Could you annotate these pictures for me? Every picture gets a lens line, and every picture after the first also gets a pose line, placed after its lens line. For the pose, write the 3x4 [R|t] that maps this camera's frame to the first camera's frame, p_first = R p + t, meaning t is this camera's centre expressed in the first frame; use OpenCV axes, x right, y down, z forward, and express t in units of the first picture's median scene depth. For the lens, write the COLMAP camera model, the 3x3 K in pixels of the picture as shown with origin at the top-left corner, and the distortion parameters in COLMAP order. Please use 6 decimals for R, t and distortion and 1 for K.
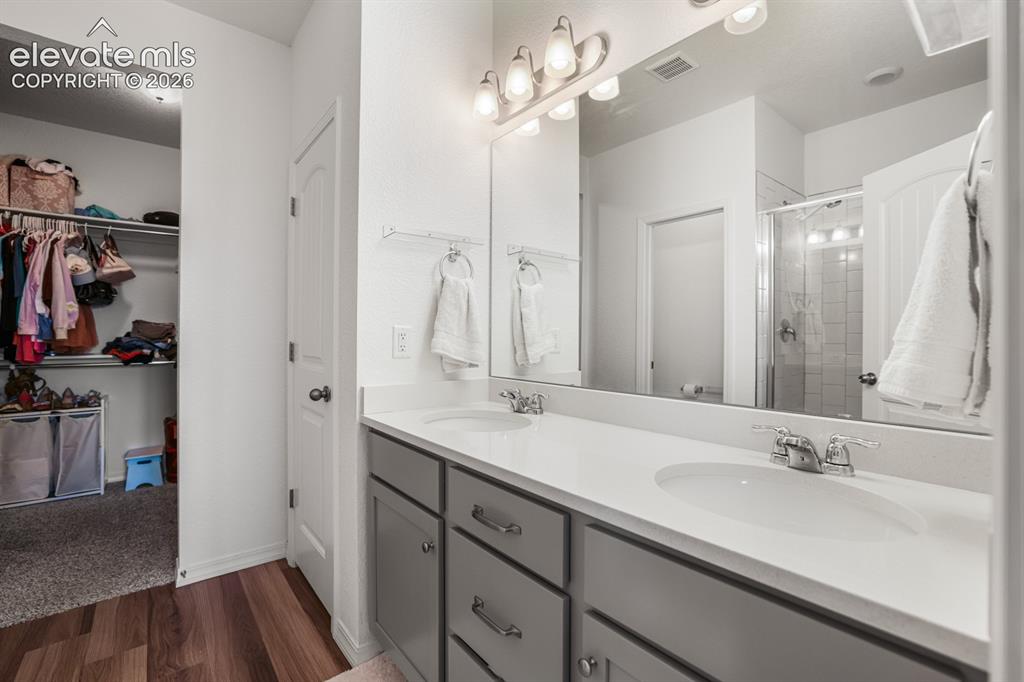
lens RADIAL K [[449.4, 0, 509.6], [0, 449.4, 337.2], [0, 0, 1]] dist [-0.000249, -0.000359]
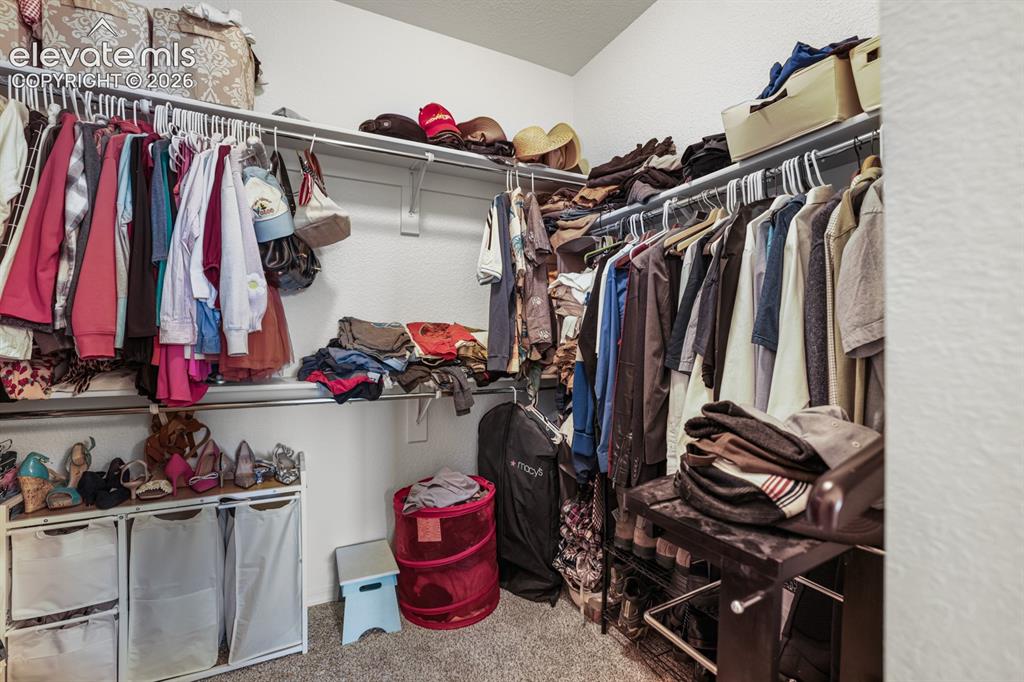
lens RADIAL K [[443.7, 0, 511.6], [0, 443.7, 345.4], [0, 0, 1]] dist [-0.016823, 0.000574]
pose [[0.979967, -0.004652, -0.199107, -0.599842], [0.004500, 0.999989, -0.001216, -0.002090], [0.199110, 0.000295, 0.979977, 0.580800]]
